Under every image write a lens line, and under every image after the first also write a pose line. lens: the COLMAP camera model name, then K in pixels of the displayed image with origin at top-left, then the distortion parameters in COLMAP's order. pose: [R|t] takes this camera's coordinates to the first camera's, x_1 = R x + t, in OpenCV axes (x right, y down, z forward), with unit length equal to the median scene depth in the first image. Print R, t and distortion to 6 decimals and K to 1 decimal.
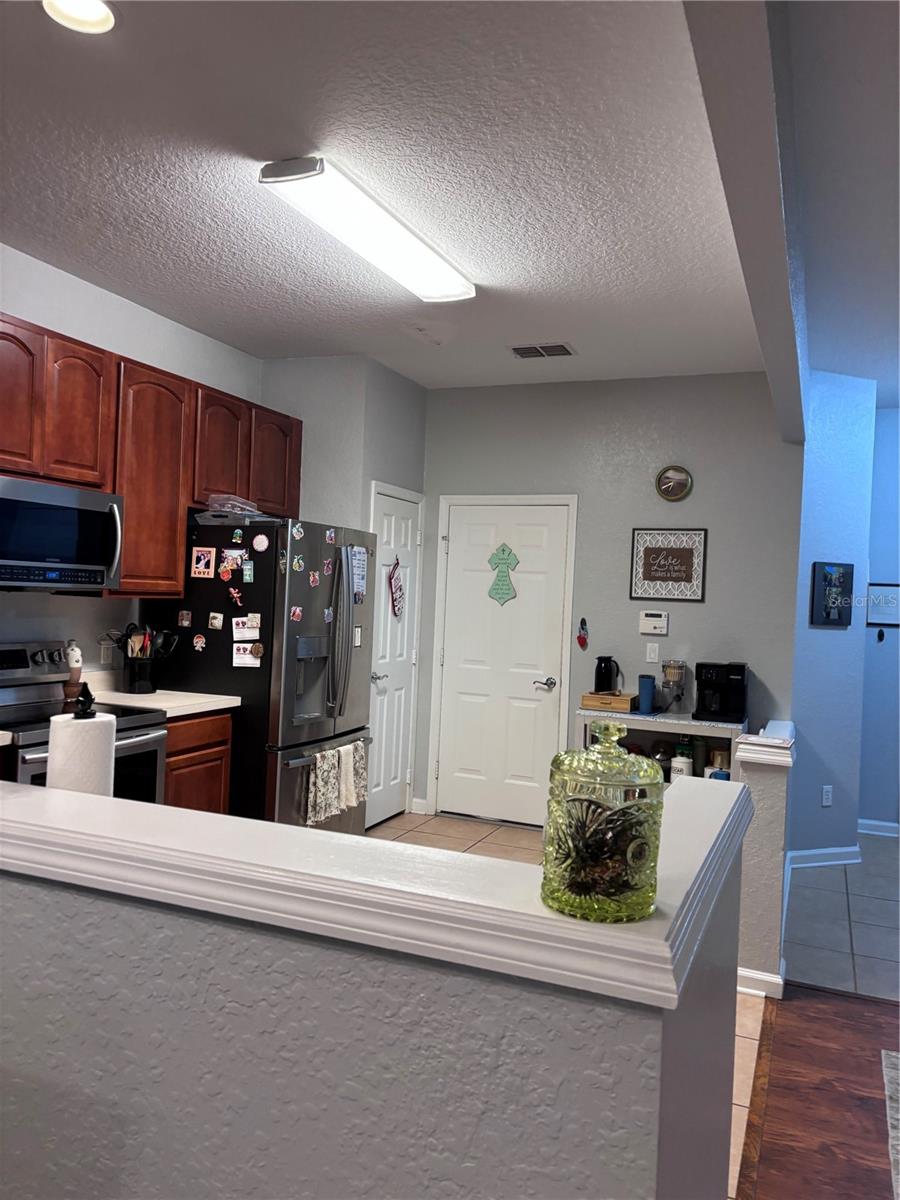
lens RADIAL K [[901.9, 0, 451.1], [0, 901.9, 600.6], [0, 0, 1]] dist [0.075682, -0.077188]
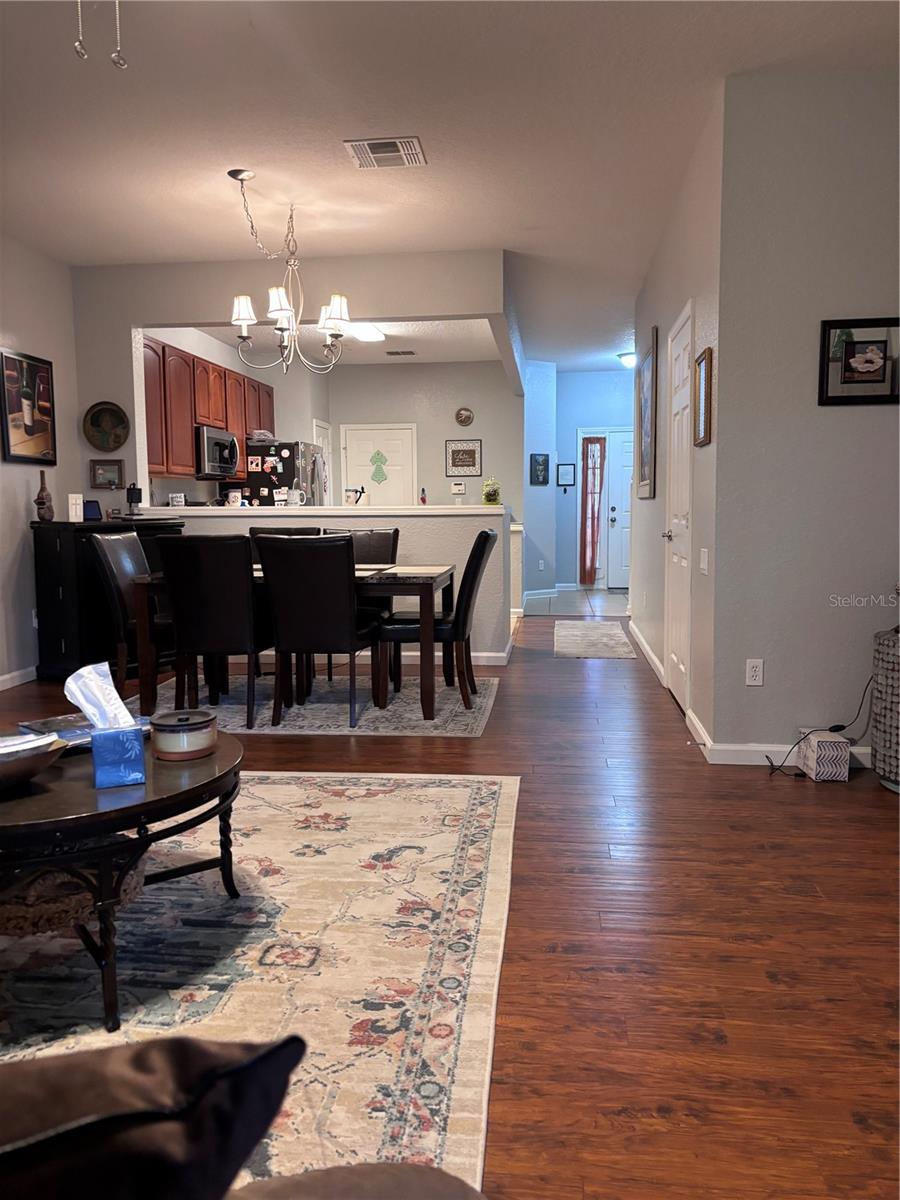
lens RADIAL K [[901.9, 0, 444.9], [0, 901.9, 593.7], [0, 0, 1]] dist [0.075682, -0.077188]
pose [[0.963158, -0.077179, 0.257625, -0.378643], [0.053053, 0.993639, 0.099329, 0.064518], [-0.263652, -0.082002, 0.961126, -1.043850]]
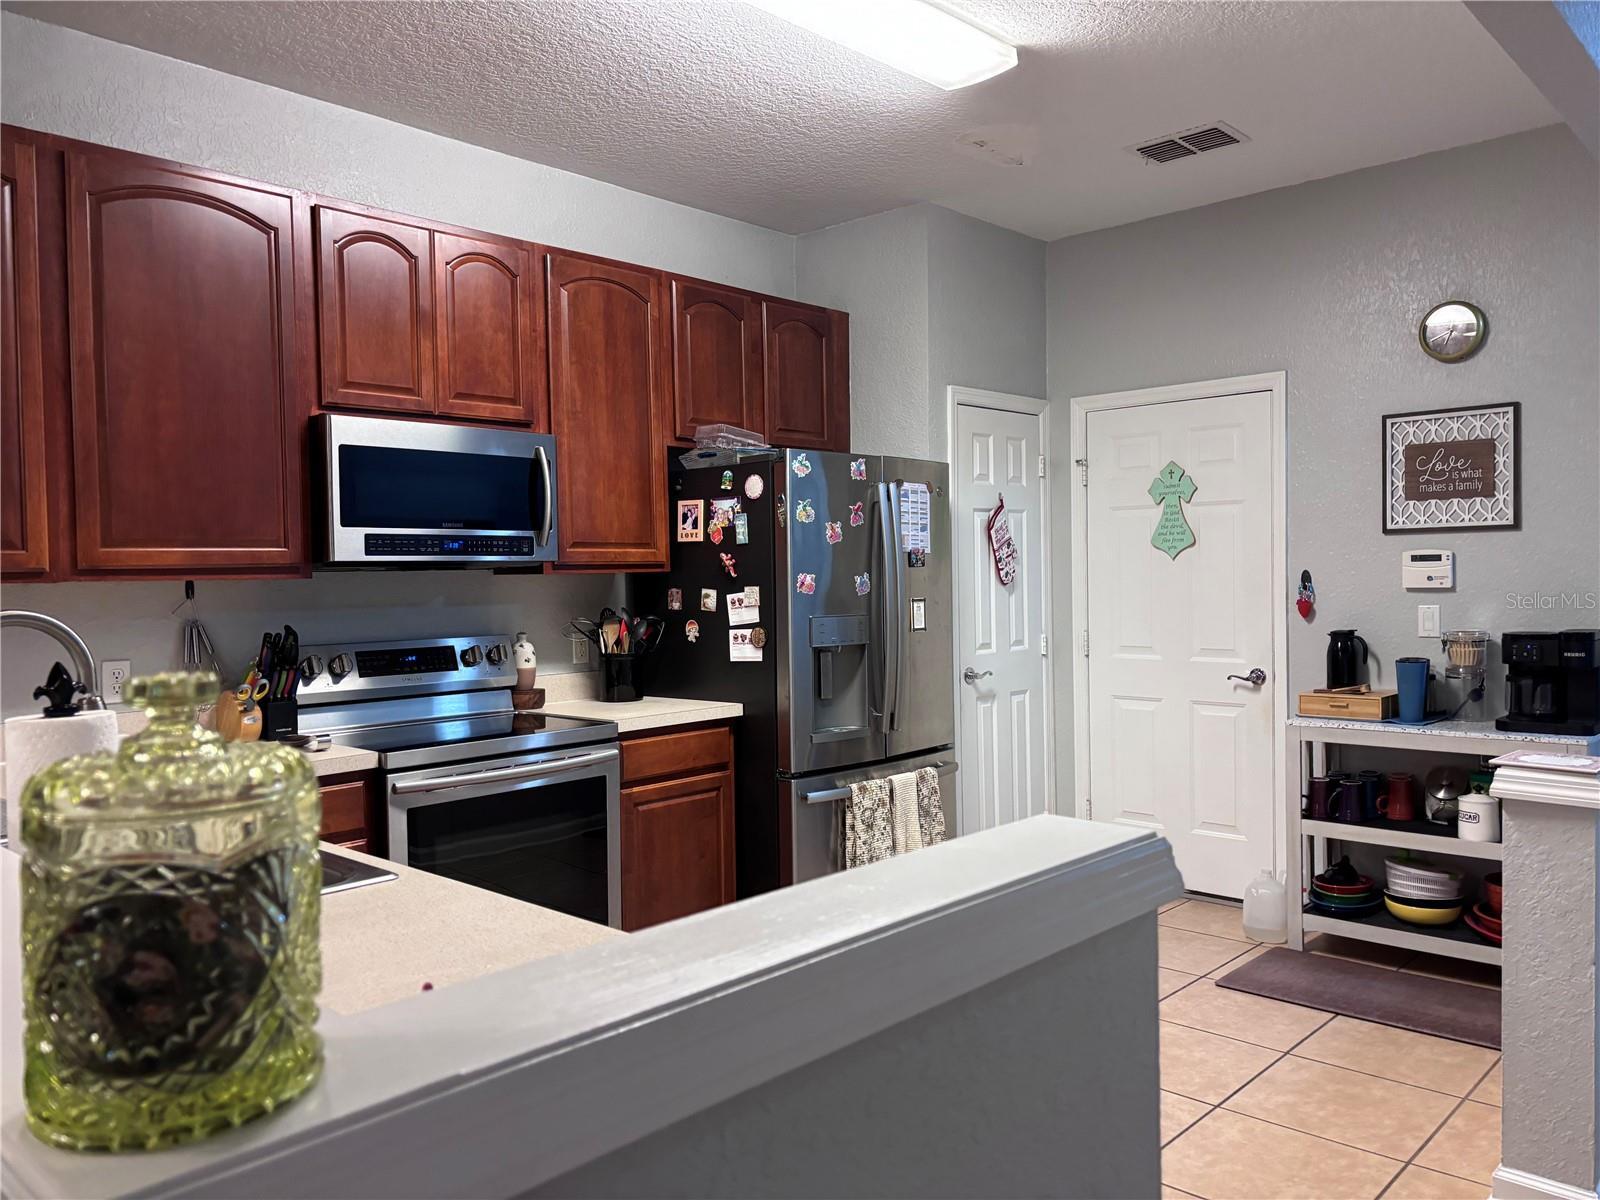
lens RADIAL K [[1202.5, 0, 810.1], [0, 1202.5, 606.1], [0, 0, 1]] dist [0.075682, -0.077188]
pose [[0.935700, -0.049049, -0.349371, 0.137941], [0.054508, 0.998496, 0.005803, 0.023909], [0.348561, -0.024473, 0.936967, 0.118590]]
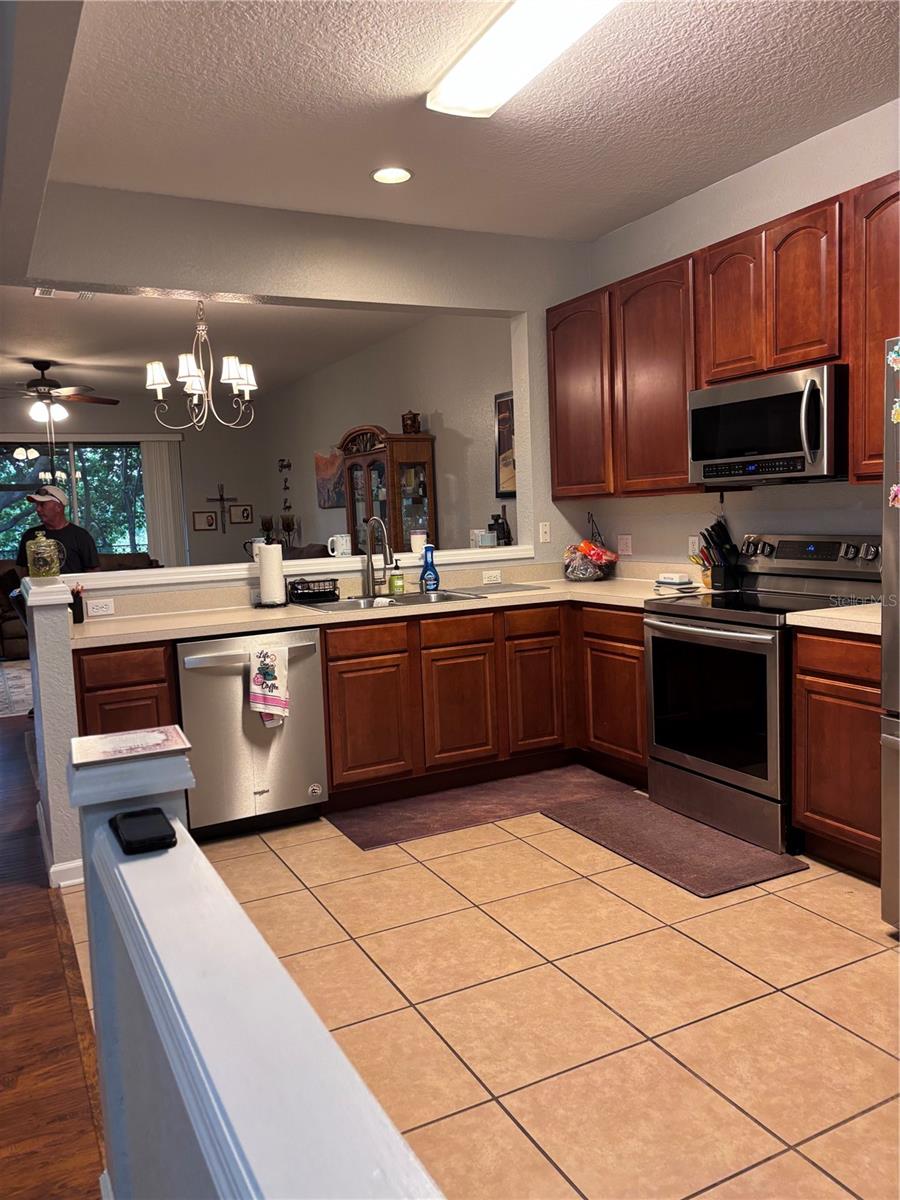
lens RADIAL K [[901.9, 0, 448.6], [0, 901.9, 599.3], [0, 0, 1]] dist [0.075682, -0.077188]
pose [[-0.650148, 0.056692, -0.757690, 0.432616], [0.004019, 0.997455, 0.071184, 0.034168], [0.759797, 0.043235, -0.648721, 1.045330]]
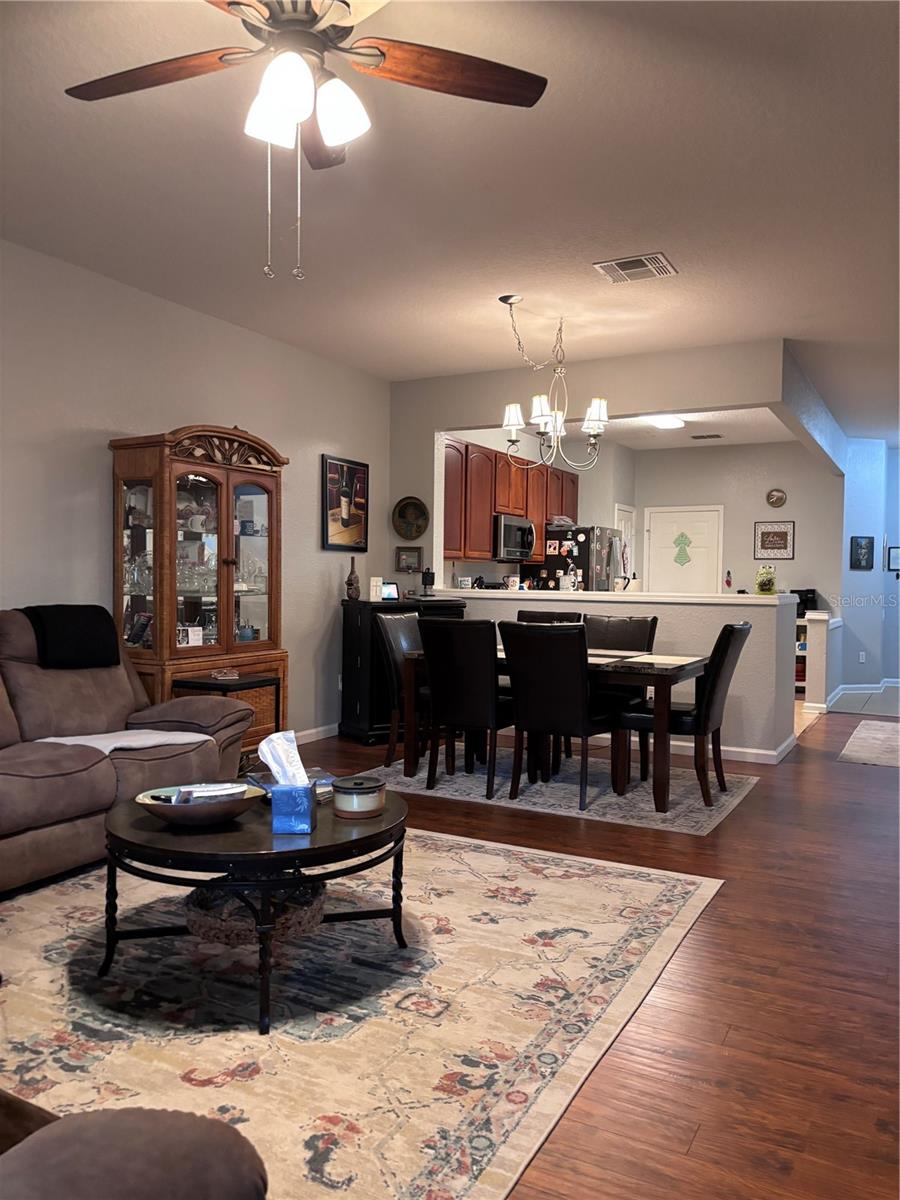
lens RADIAL K [[901.9, 0, 442.8], [0, 901.9, 610.9], [0, 0, 1]] dist [0.075682, -0.077188]
pose [[0.993282, -0.026600, -0.112622, -0.271559], [0.029235, 0.999335, 0.021808, 0.051350], [0.111967, -0.024954, 0.993399, -1.107923]]
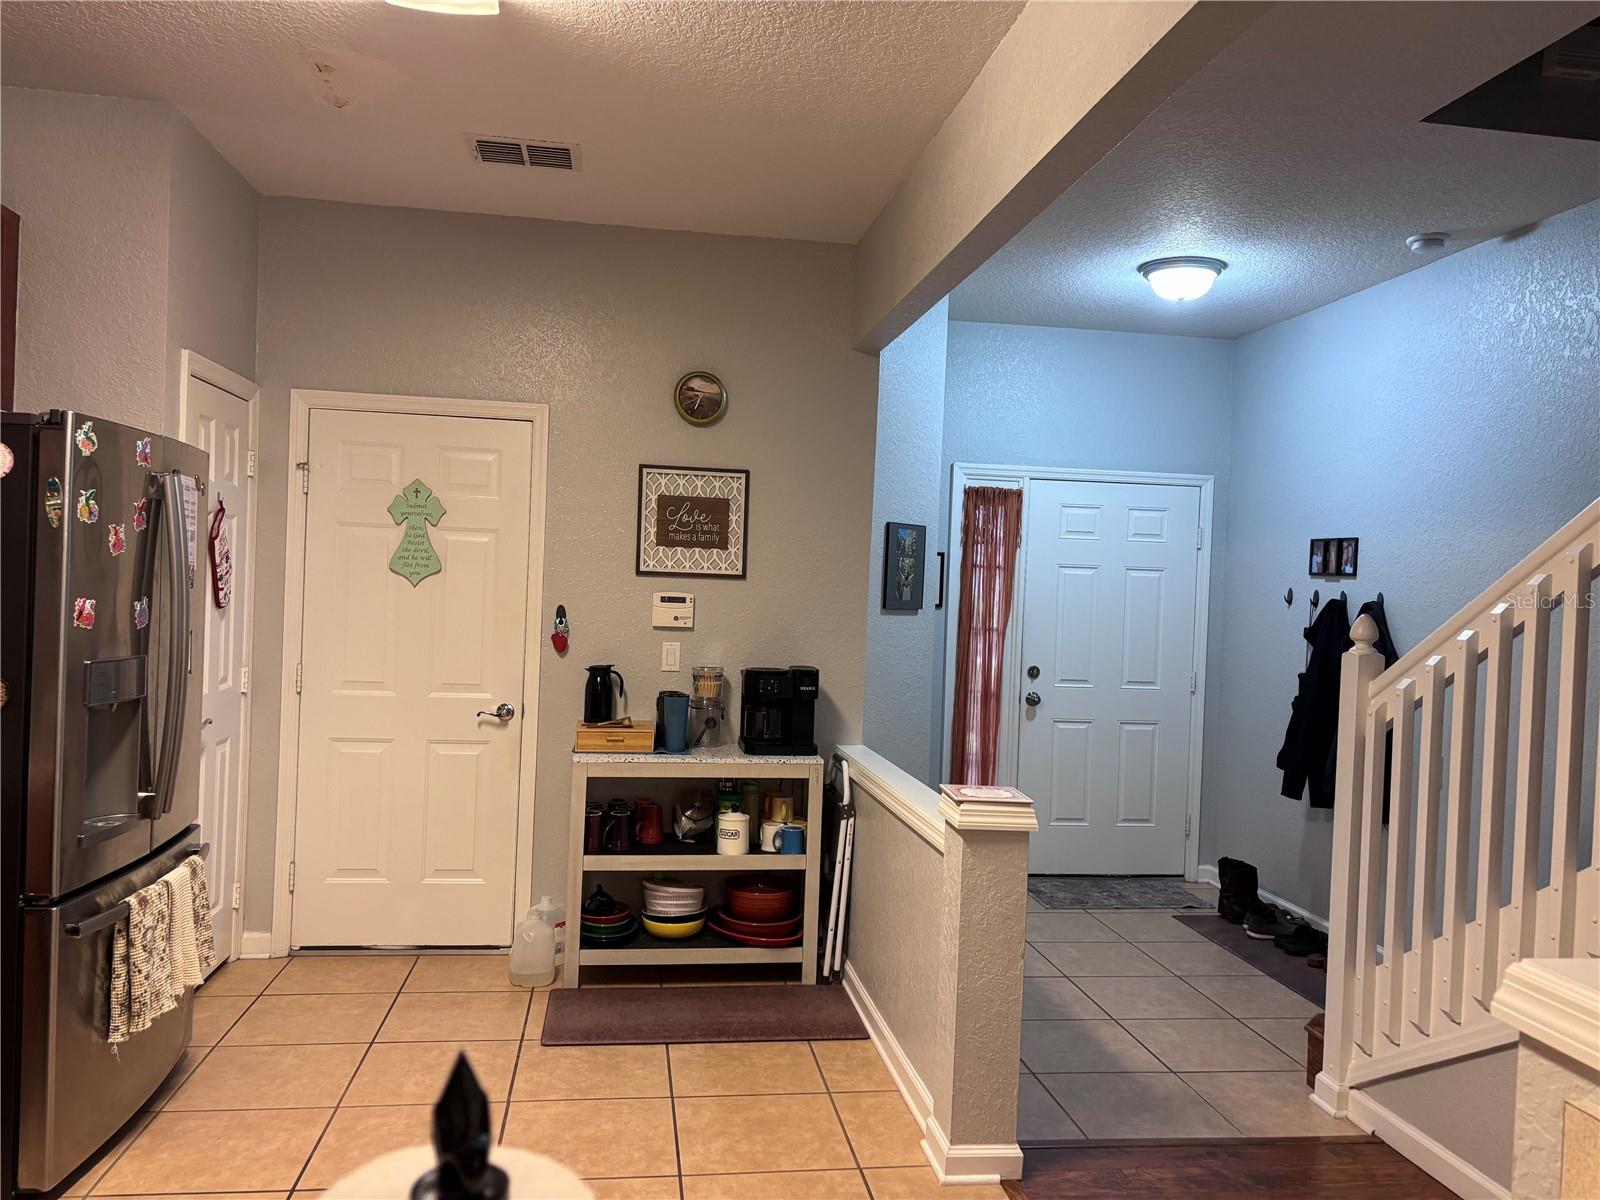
lens RADIAL K [[1202.5, 0, 800.1], [0, 1202.5, 604.9], [0, 0, 1]] dist [0.075682, -0.077188]
pose [[0.859796, -0.018077, 0.510318, -0.158093], [0.001629, 0.999465, 0.032659, -0.009071], [-0.510636, -0.027249, 0.859365, 0.231469]]
